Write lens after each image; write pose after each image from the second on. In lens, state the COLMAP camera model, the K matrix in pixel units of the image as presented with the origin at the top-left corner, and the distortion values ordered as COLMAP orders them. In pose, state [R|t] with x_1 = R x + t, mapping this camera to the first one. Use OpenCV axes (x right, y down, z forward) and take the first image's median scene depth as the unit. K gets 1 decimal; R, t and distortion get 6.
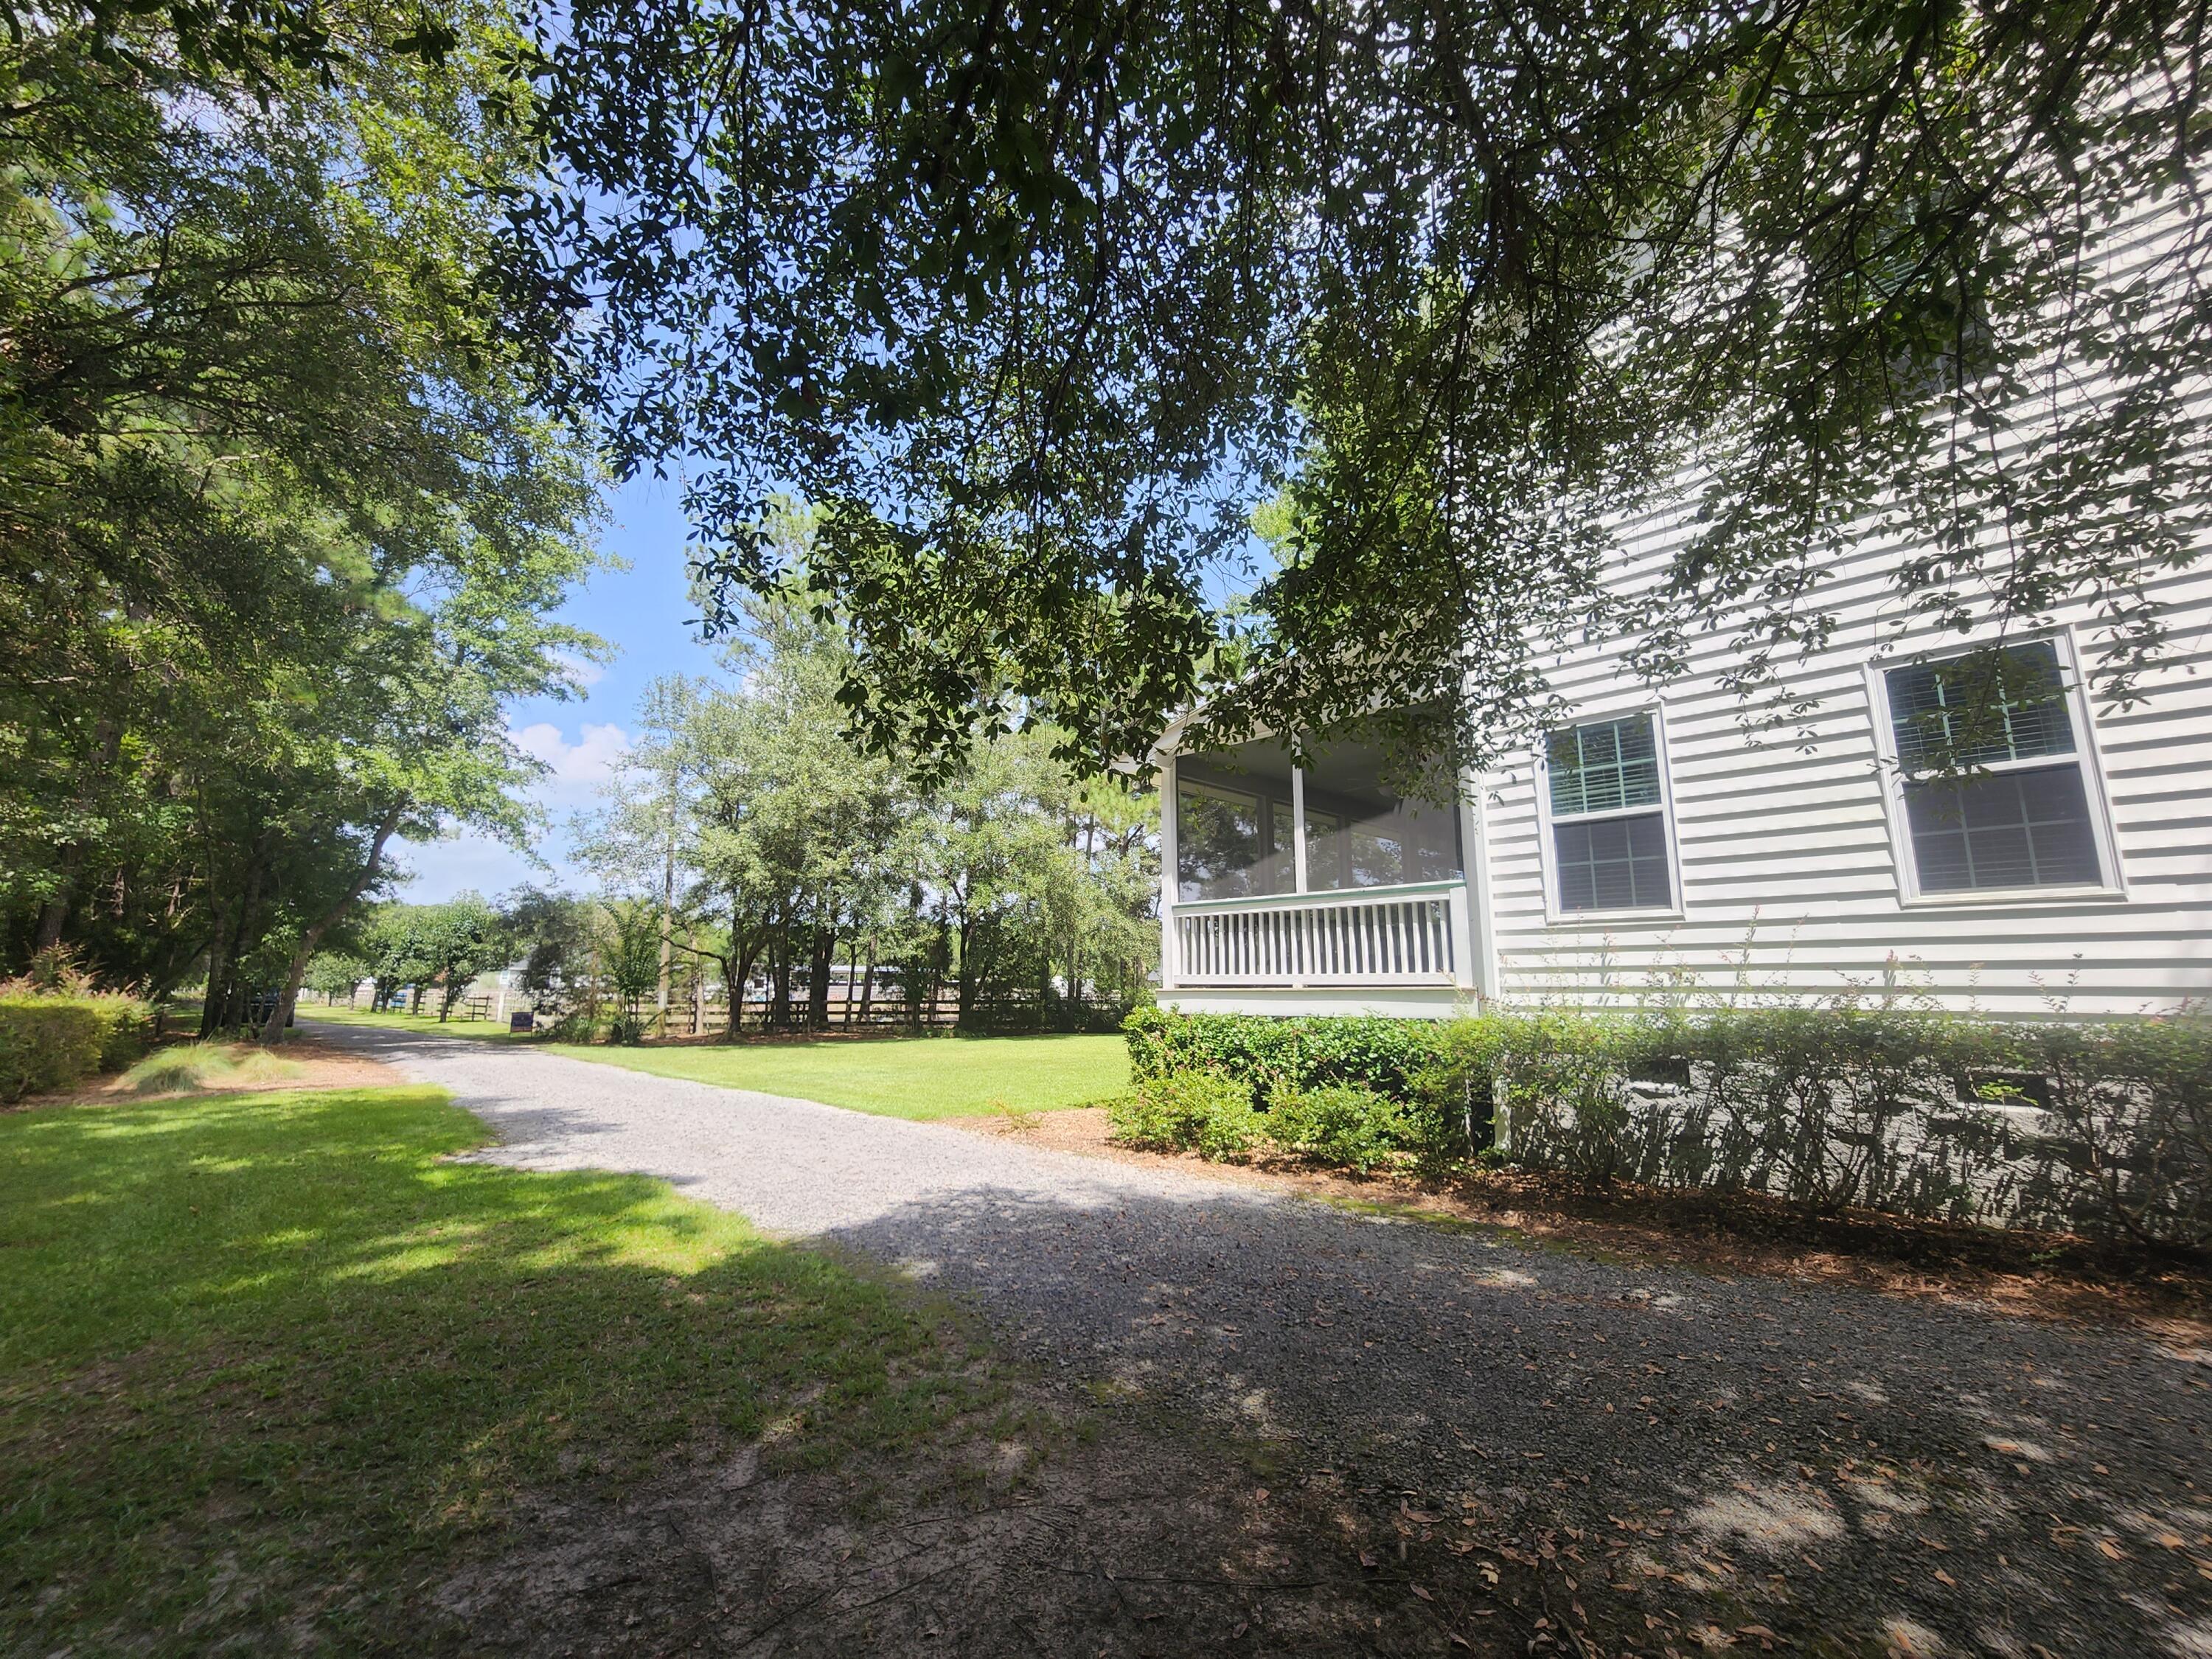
lens RADIAL K [[897.1, 0, 1105.8], [0, 897.1, 834.5], [0, 0, 1]] dist [0.000854, 0.000072]
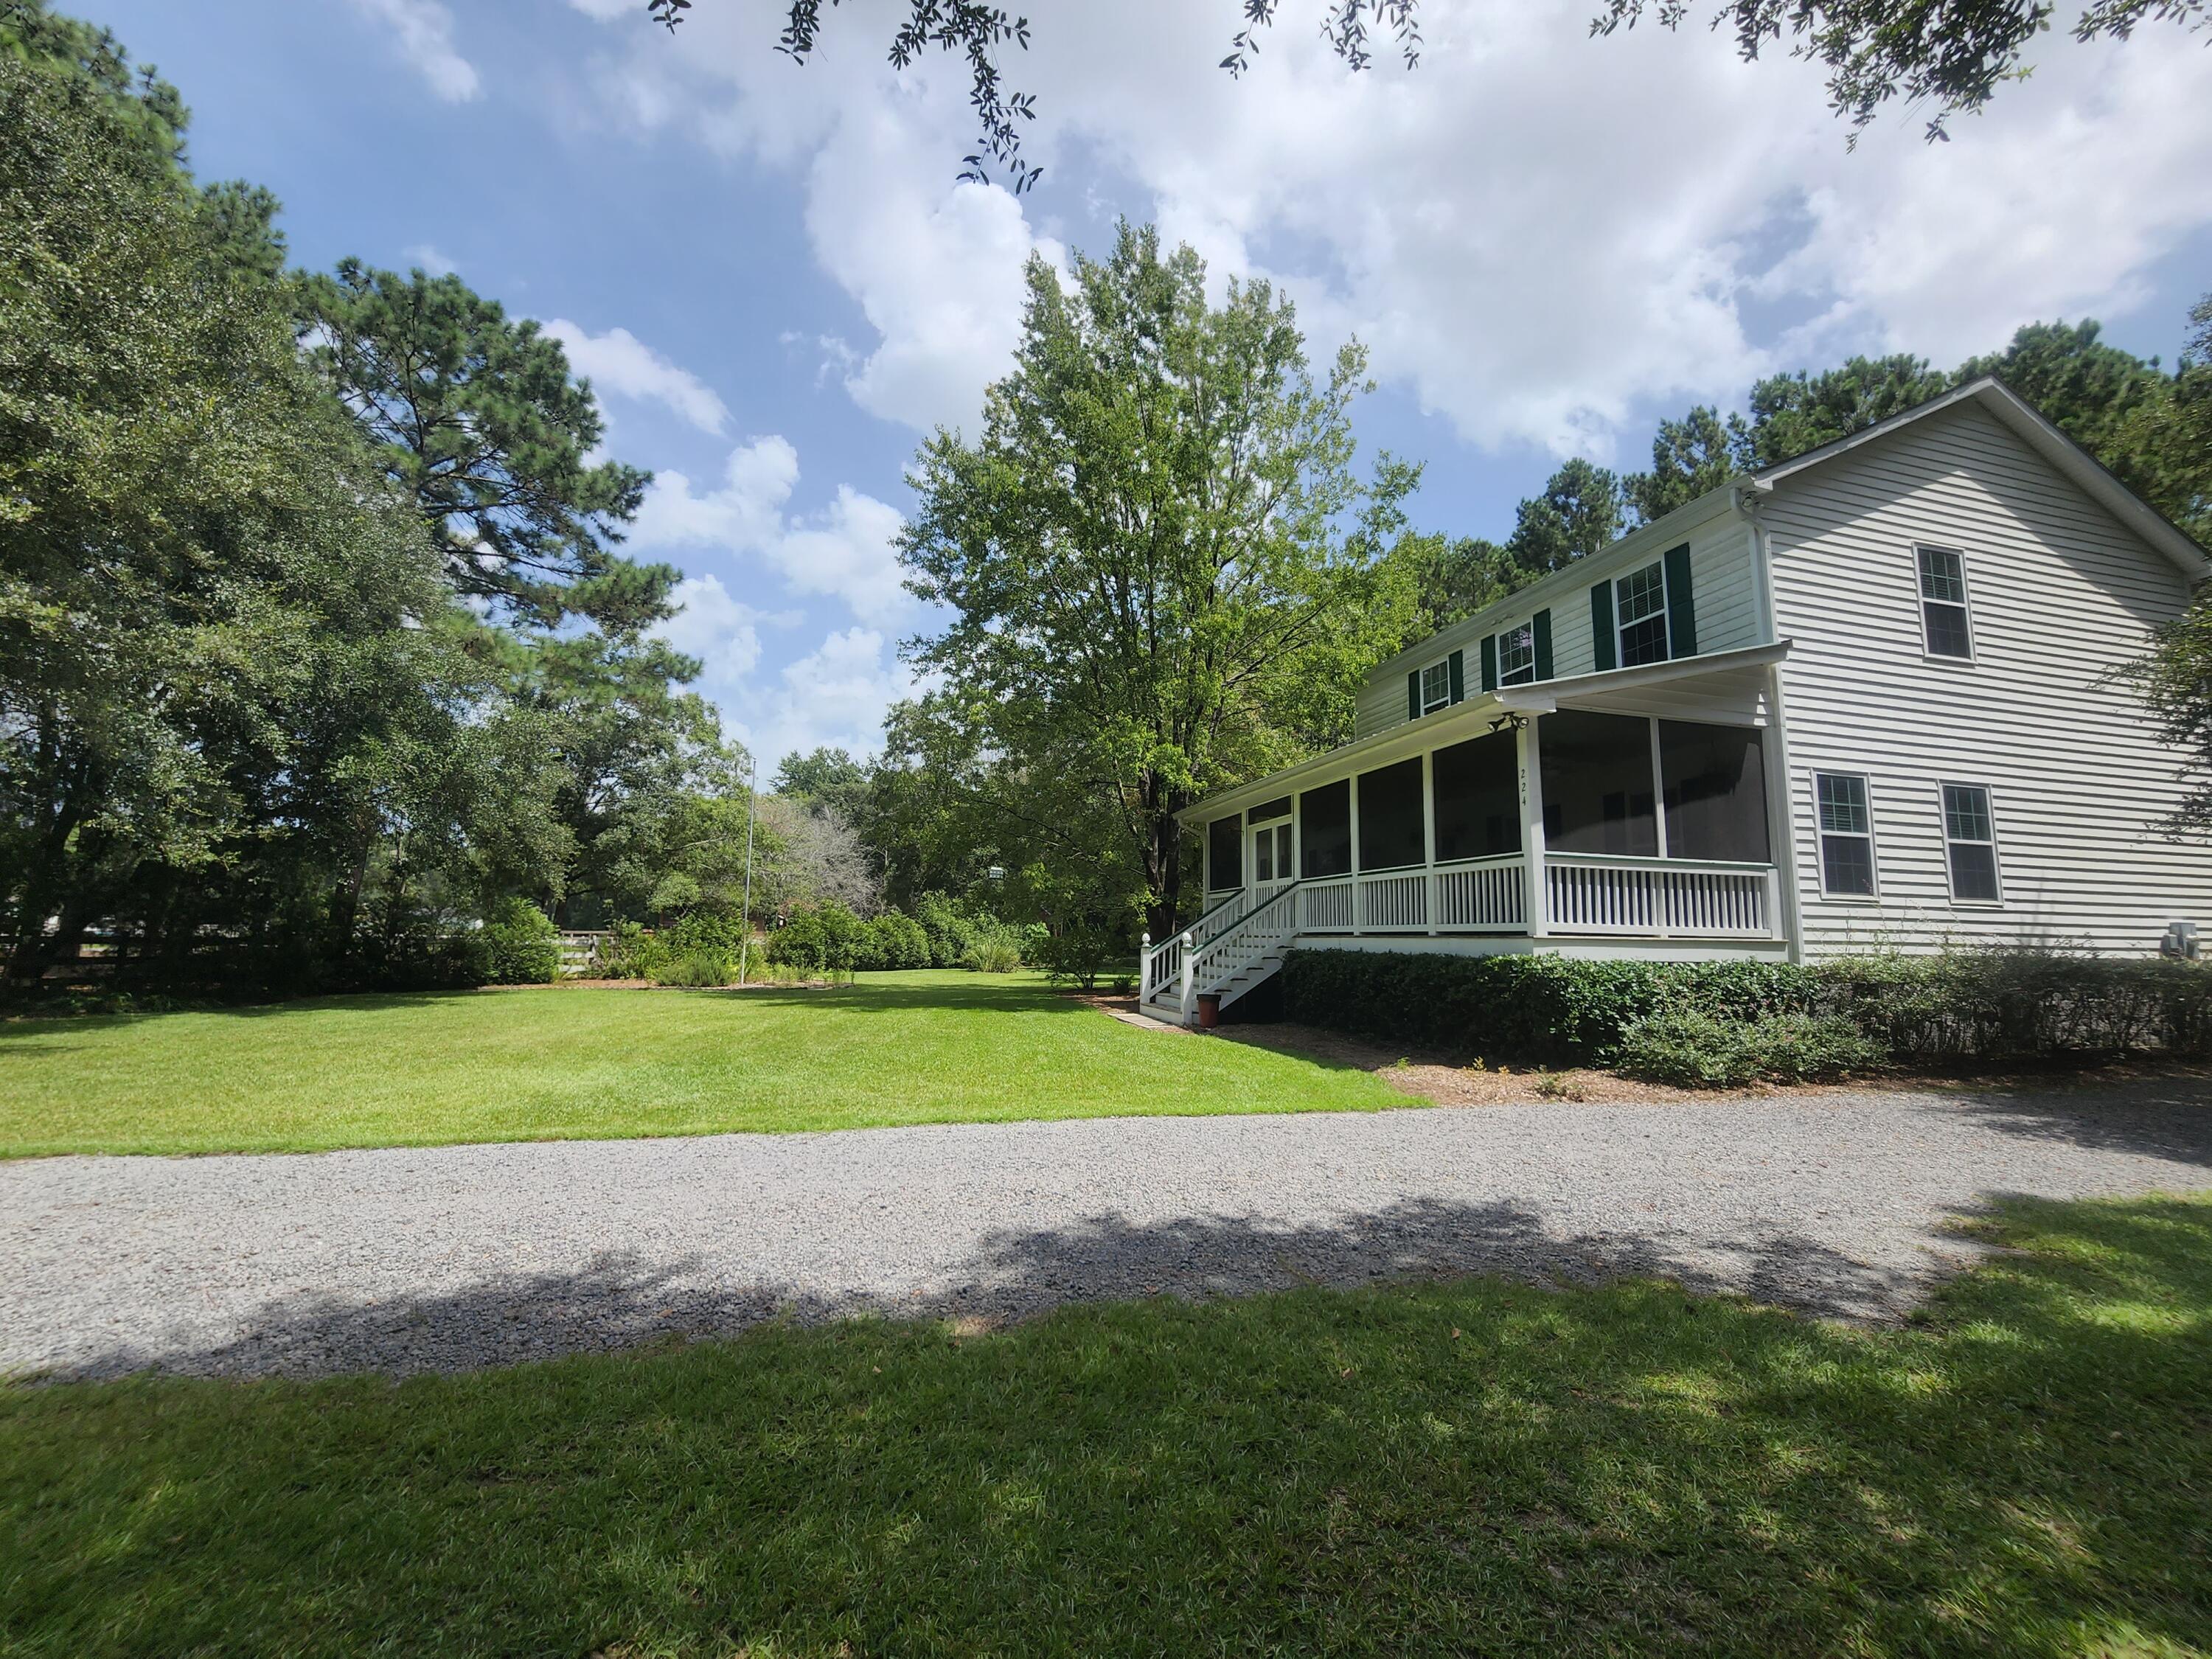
lens RADIAL K [[897.1, 0, 1098.5], [0, 897.1, 829.1], [0, 0, 1]] dist [0.000854, 0.000072]
pose [[0.519456, 0.104880, 0.848036, -1.515406], [-0.165655, 0.985971, -0.020468, 0.224752], [-0.838286, -0.129849, 0.529543, 1.288933]]
